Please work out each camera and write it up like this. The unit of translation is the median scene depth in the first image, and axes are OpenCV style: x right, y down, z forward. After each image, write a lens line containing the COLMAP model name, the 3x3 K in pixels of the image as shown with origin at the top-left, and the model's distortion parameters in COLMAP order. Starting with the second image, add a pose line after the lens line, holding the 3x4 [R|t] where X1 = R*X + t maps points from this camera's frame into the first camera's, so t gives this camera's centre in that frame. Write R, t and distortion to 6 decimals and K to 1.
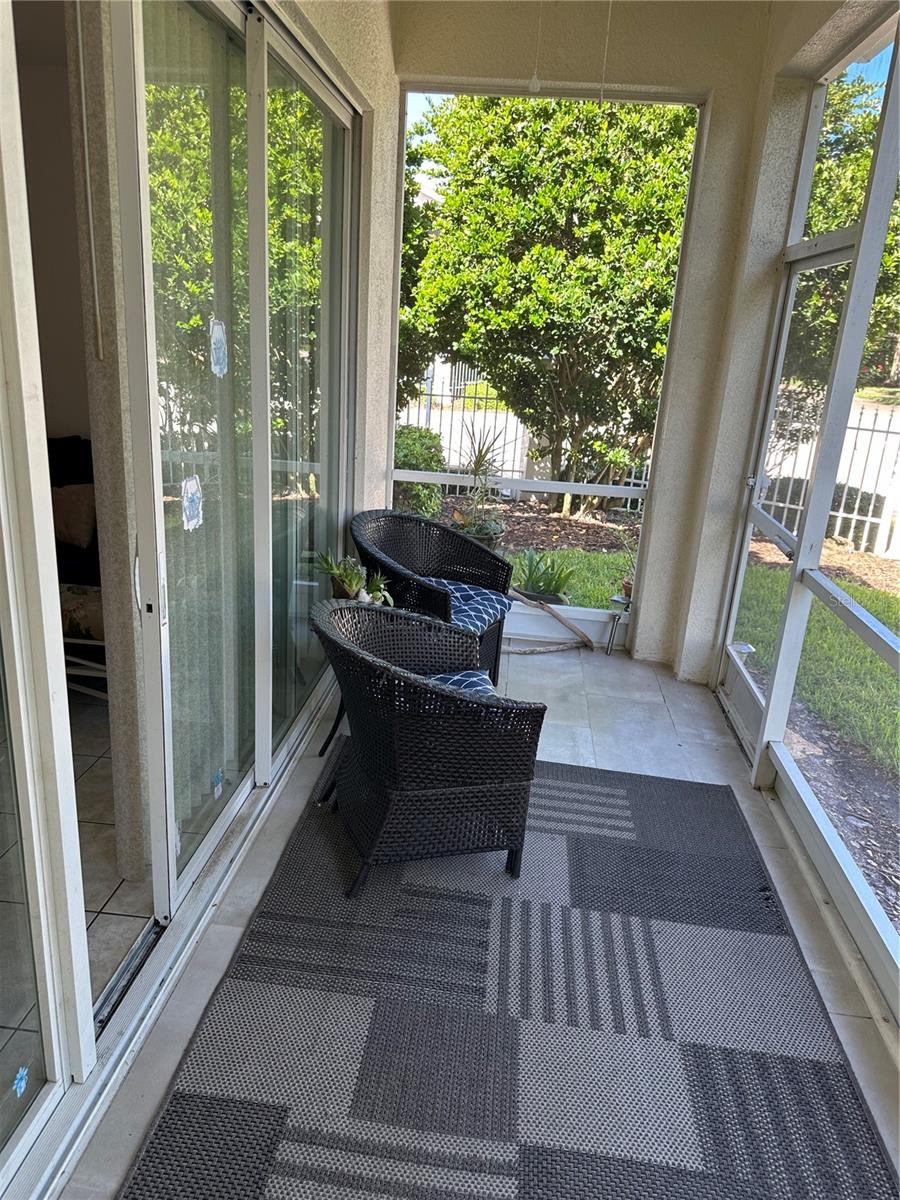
lens RADIAL K [[846.1, 0, 444.1], [0, 846.1, 600.0], [0, 0, 1]] dist [0.082716, -0.101216]
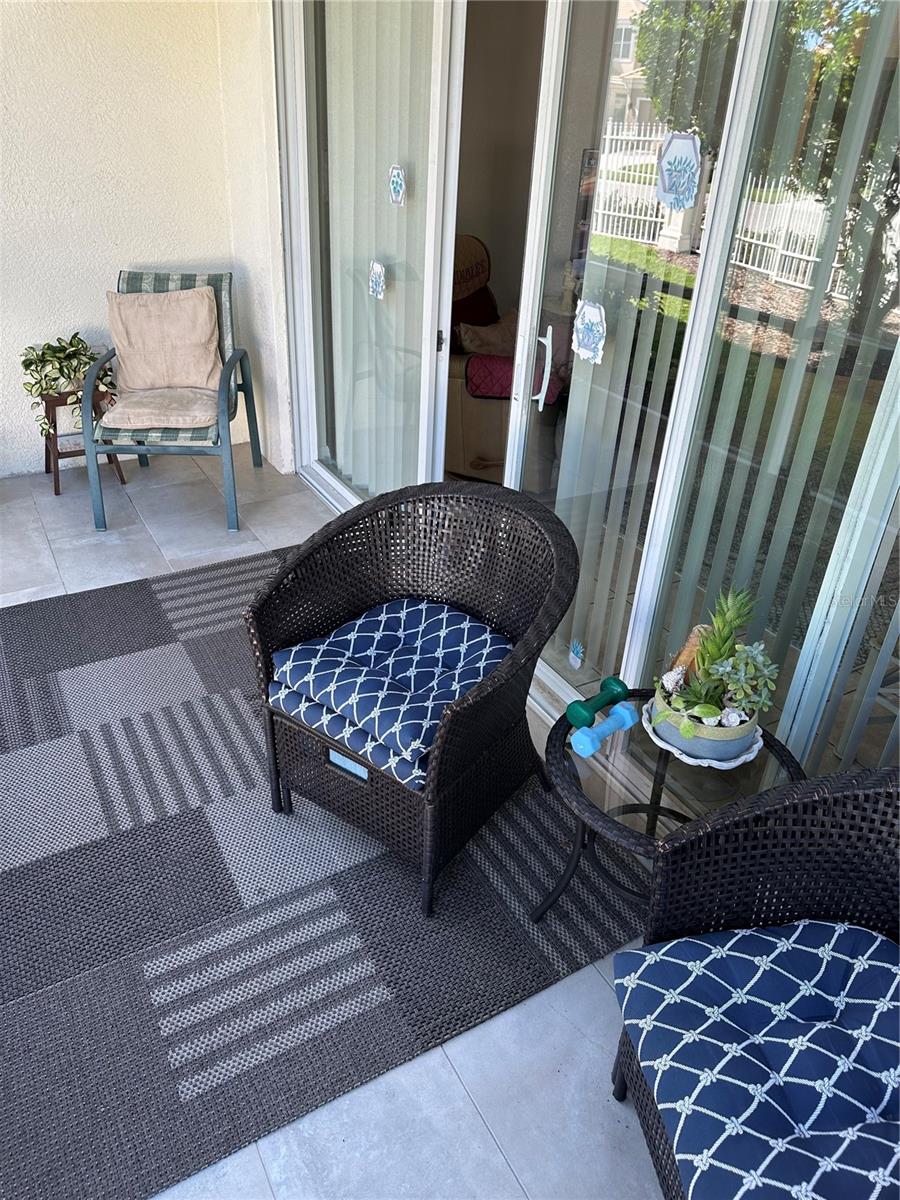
lens RADIAL K [[846.1, 0, 446.9], [0, 846.1, 598.4], [0, 0, 1]] dist [0.082716, -0.101216]
pose [[-0.811396, 0.203328, -0.547991, 0.406013], [-0.267290, 0.704692, 0.657240, -0.465869], [0.519800, 0.679755, -0.517437, 1.527343]]
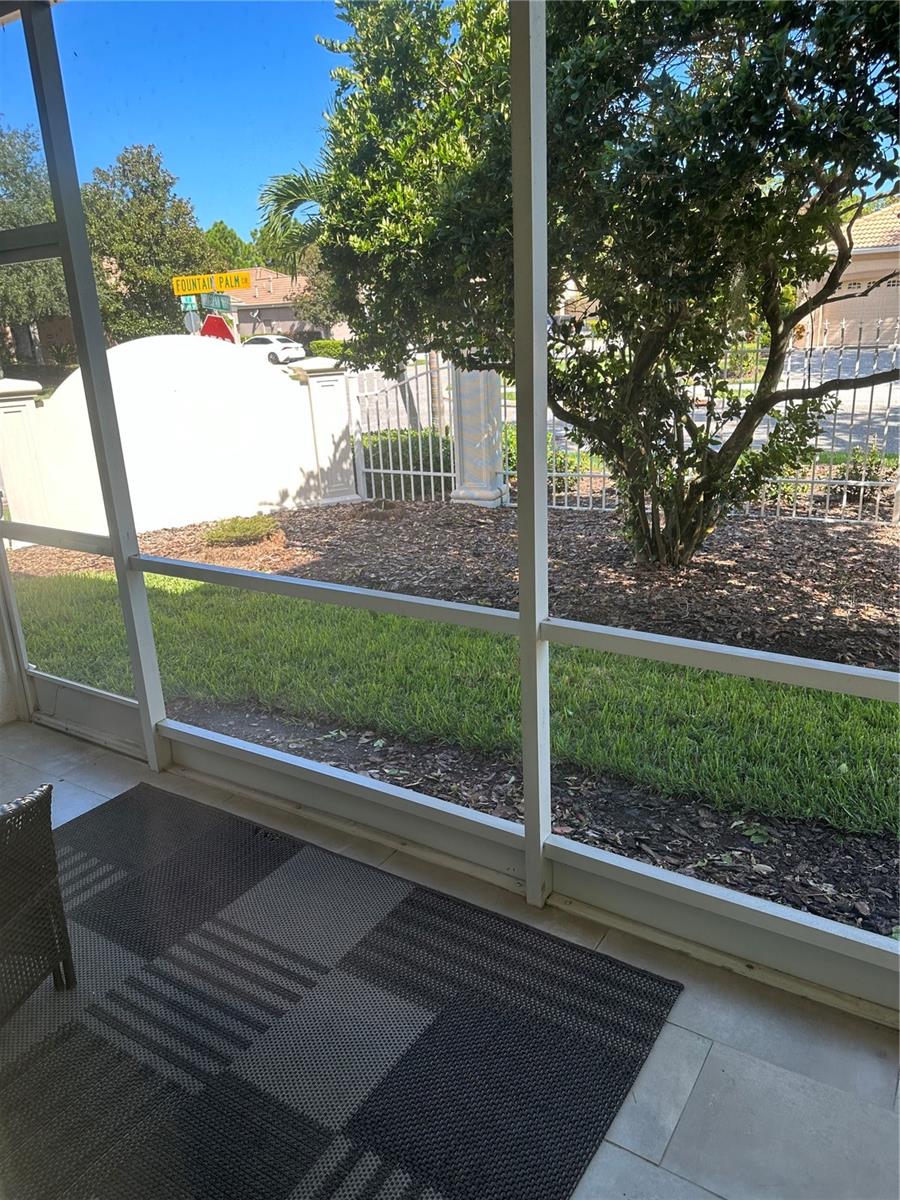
lens RADIAL K [[846.1, 0, 449.5], [0, 846.1, 598.5], [0, 0, 1]] dist [0.082716, -0.101216]
pose [[0.450667, -0.352018, 0.820355, -0.351265], [0.345839, 0.916051, 0.203092, -0.084646], [-0.822979, 0.192184, 0.534575, 0.165973]]
